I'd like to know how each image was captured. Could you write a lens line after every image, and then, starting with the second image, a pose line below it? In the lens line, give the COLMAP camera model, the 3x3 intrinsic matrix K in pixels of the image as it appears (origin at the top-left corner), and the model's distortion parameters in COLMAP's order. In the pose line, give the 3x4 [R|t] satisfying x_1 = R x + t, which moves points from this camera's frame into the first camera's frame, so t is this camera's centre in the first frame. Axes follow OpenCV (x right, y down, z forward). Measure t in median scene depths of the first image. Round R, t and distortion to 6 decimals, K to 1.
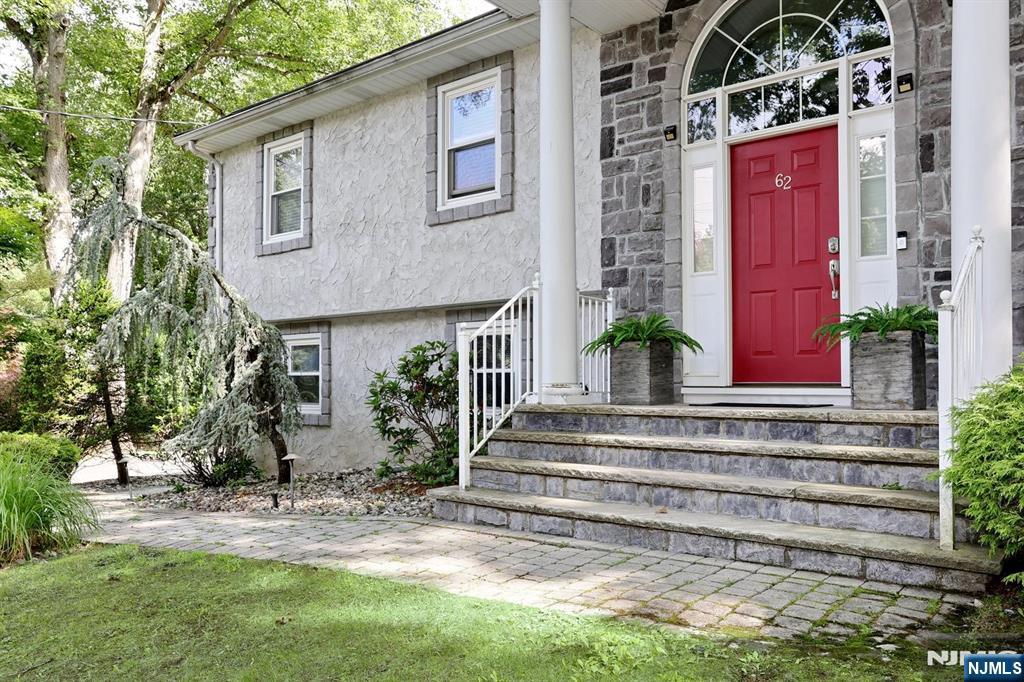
lens RADIAL K [[811.9, 0, 512.4], [0, 811.9, 378.5], [0, 0, 1]] dist [-0.032330, 0.000907]
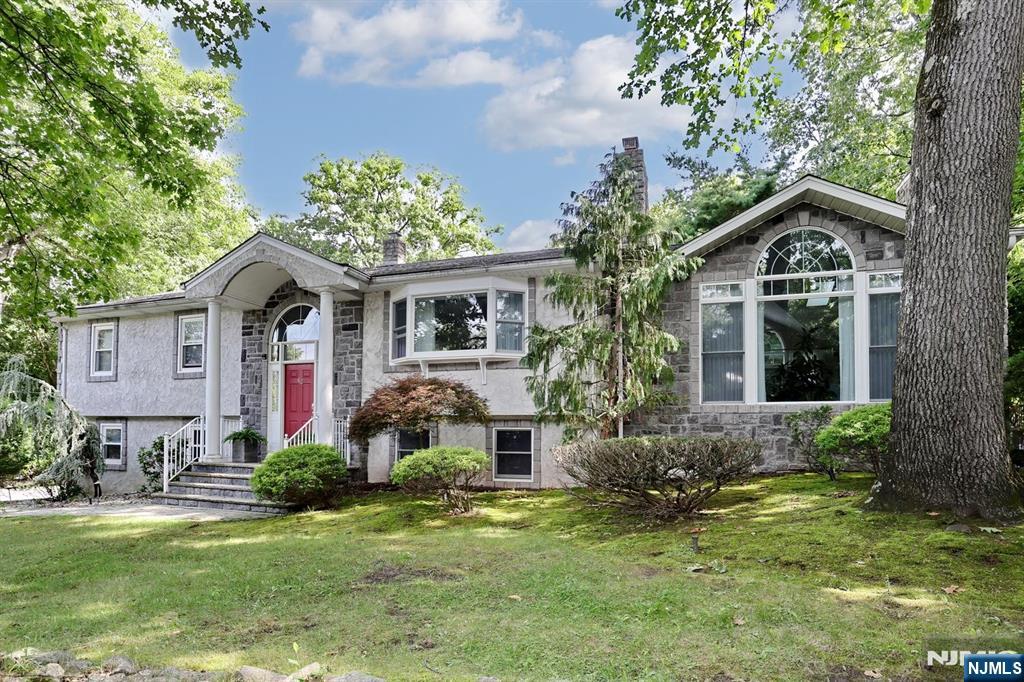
lens RADIAL K [[669.9, 0, 511.9], [0, 669.9, 436.6], [0, 0, 1]] dist [-0.008238, 0.000542]
pose [[0.969320, 0.018786, 0.245084, 0.360784], [-0.019134, 0.999816, -0.000960, -0.051394], [-0.245057, -0.003759, 0.969501, -1.023607]]
